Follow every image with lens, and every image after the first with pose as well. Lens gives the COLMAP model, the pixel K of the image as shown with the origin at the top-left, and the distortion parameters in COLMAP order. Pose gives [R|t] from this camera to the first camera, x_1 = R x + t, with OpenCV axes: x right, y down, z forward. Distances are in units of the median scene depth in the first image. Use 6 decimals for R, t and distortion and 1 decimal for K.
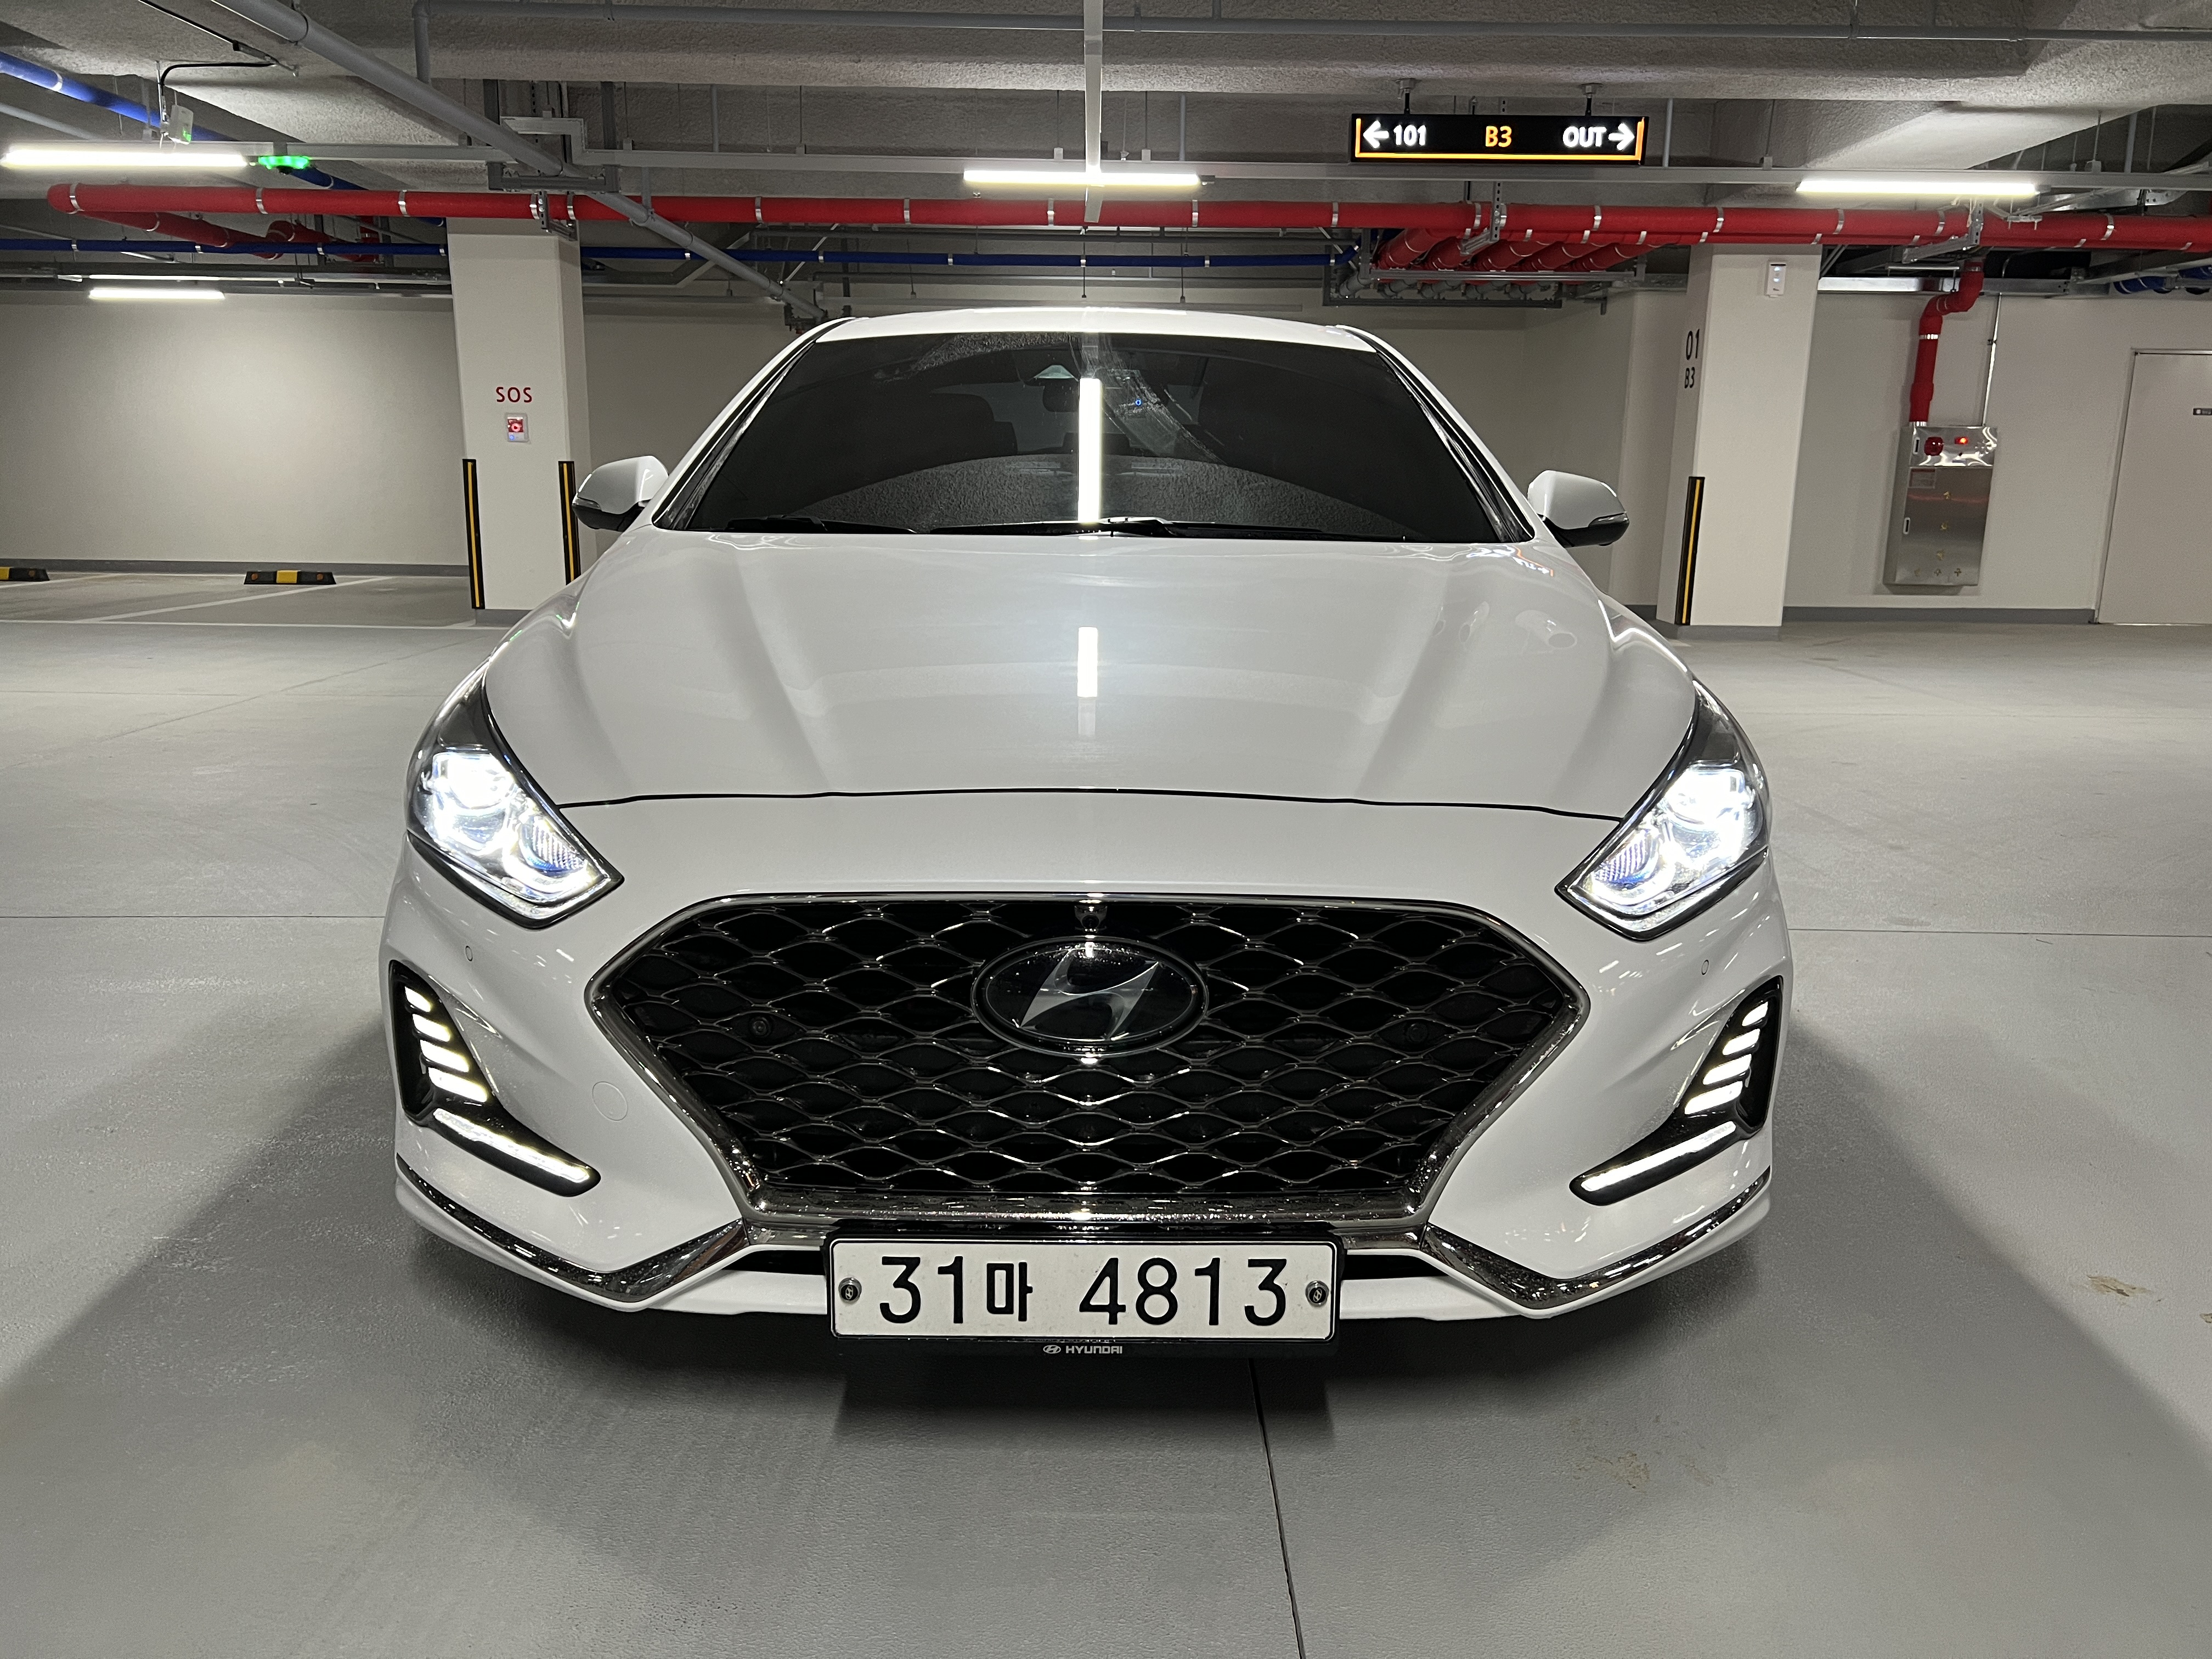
lens RADIAL K [[1653.8, 0, 1109.9], [0, 1653.8, 821.0], [0, 0, 1]] dist [0.112135, -0.123658]
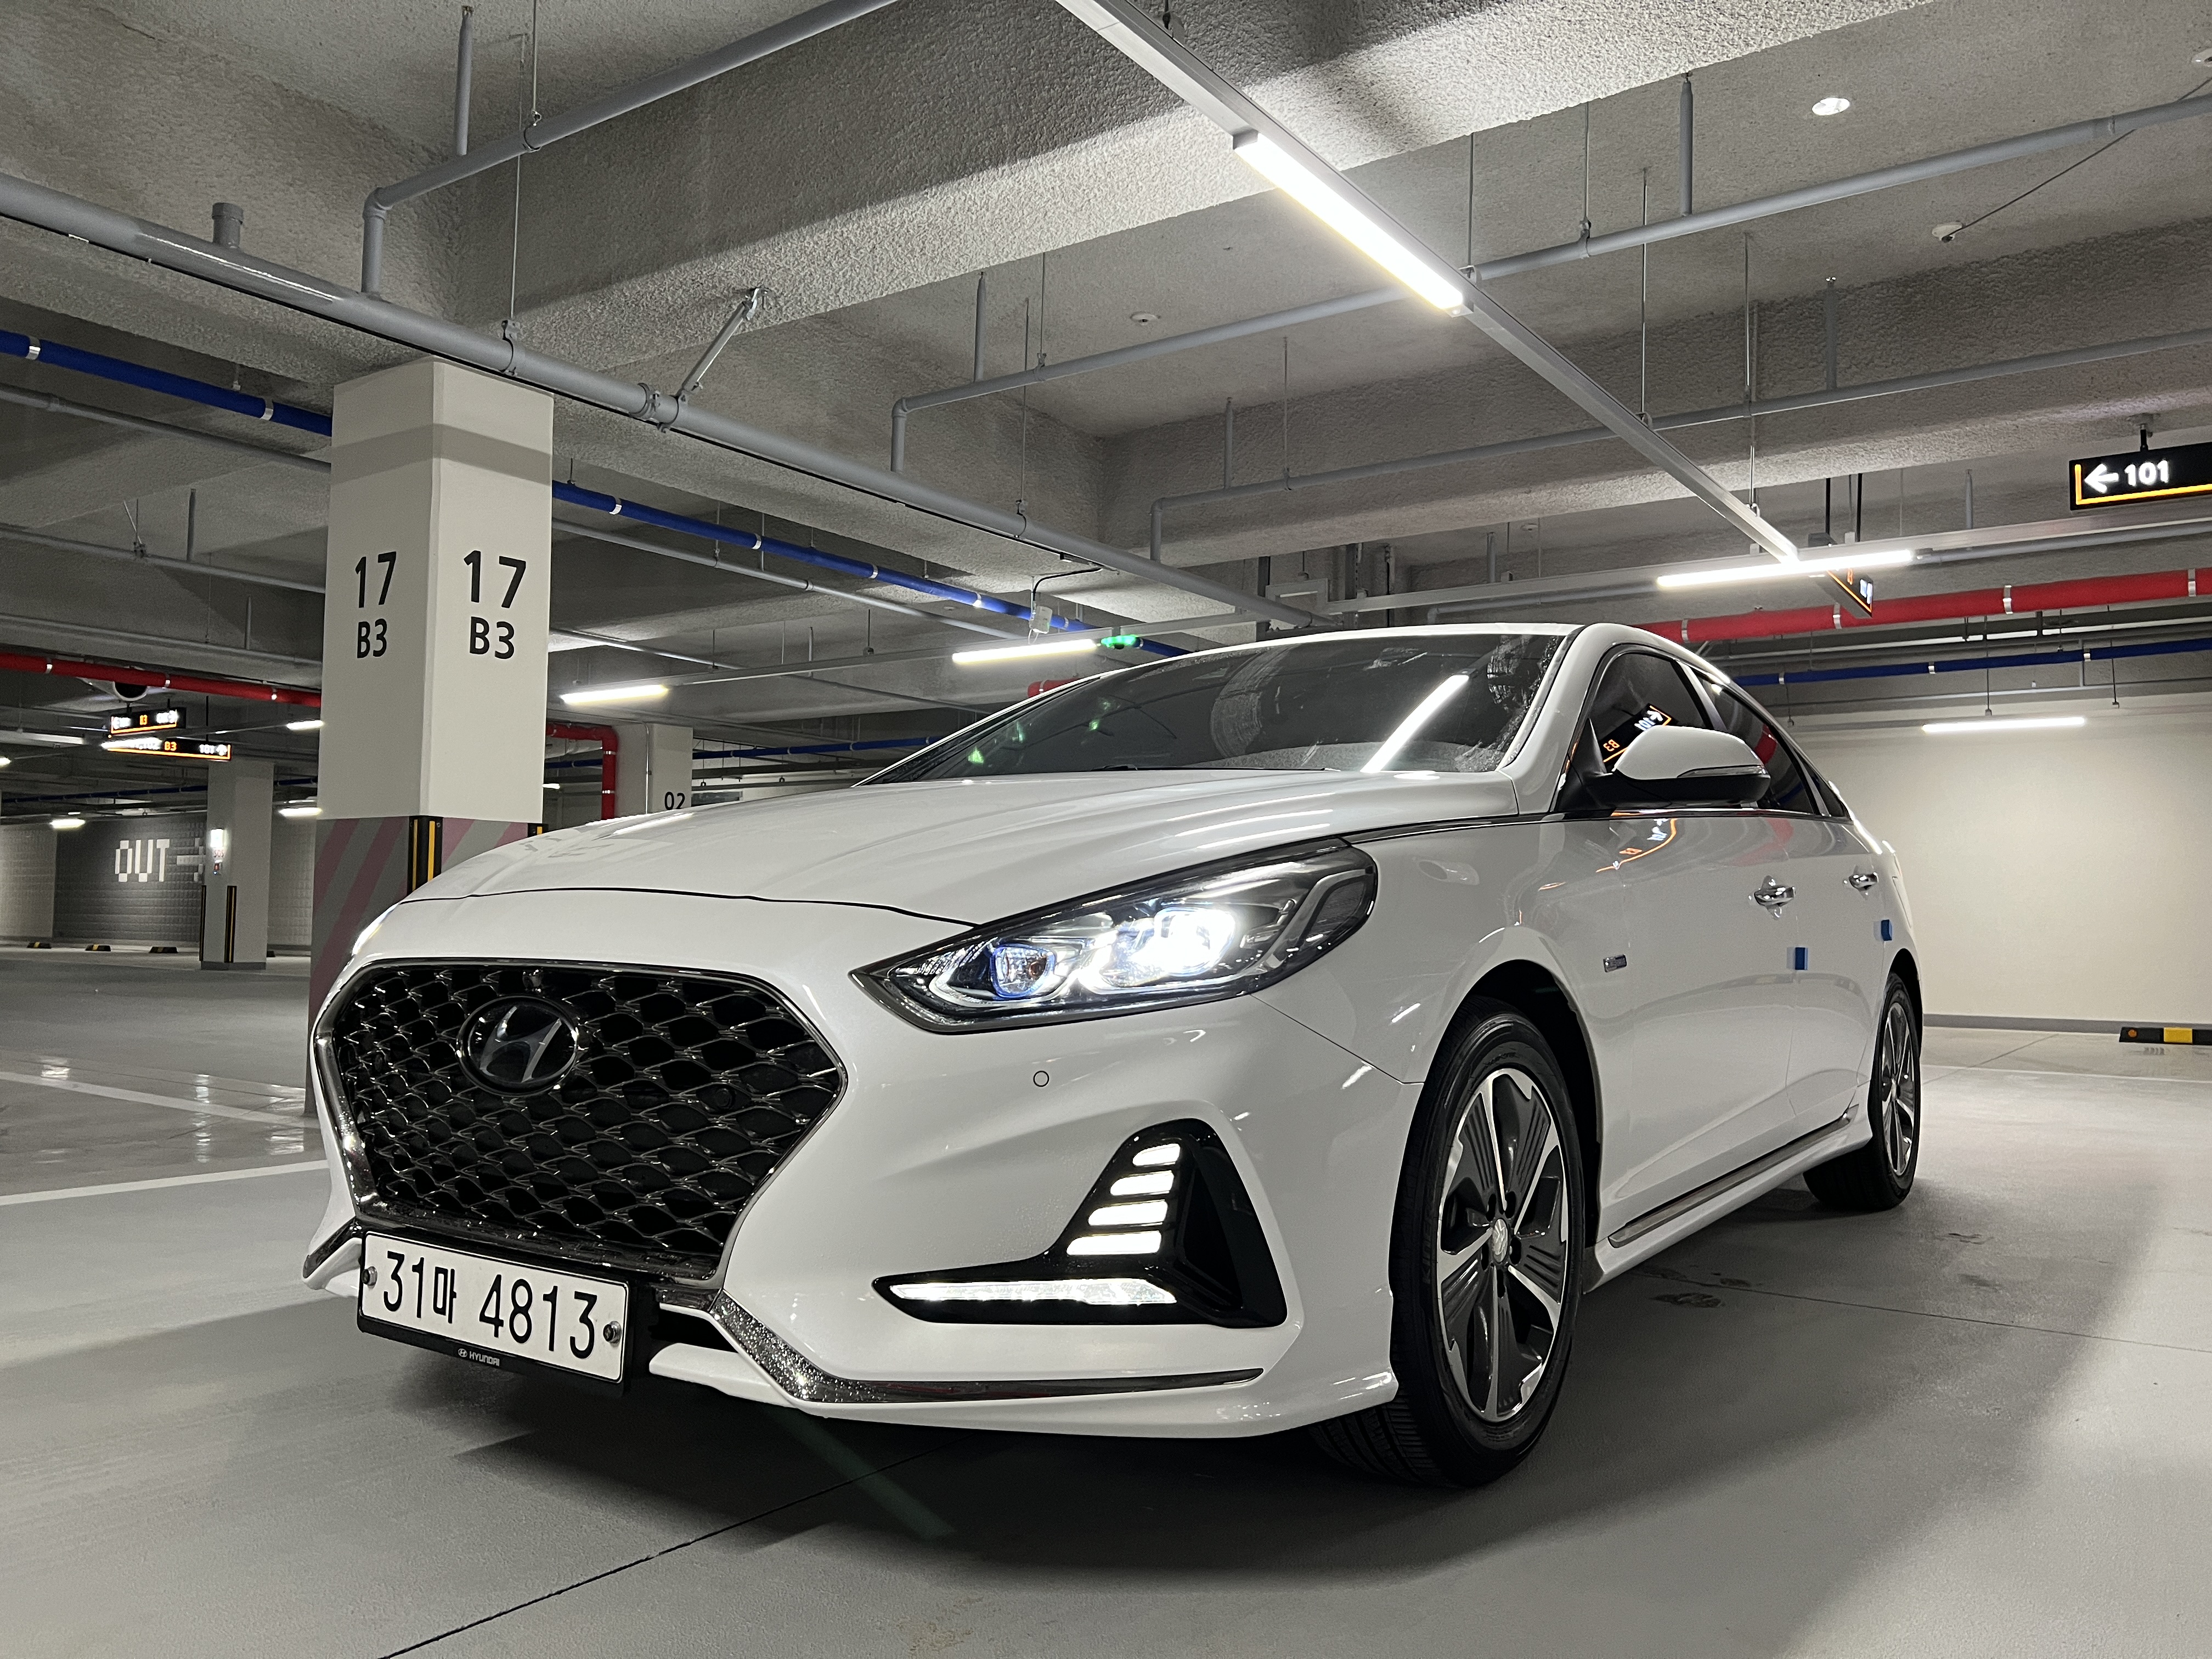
lens RADIAL K [[1664.1, 0, 1106.0], [0, 1664.1, 829.5], [0, 0, 1]] dist [0.000893, 0.005423]
pose [[0.810816, -0.036417, -0.584167, 0.993730], [-0.125298, 0.964125, -0.234015, 0.178539], [0.571732, 0.262938, 0.777165, 0.262453]]
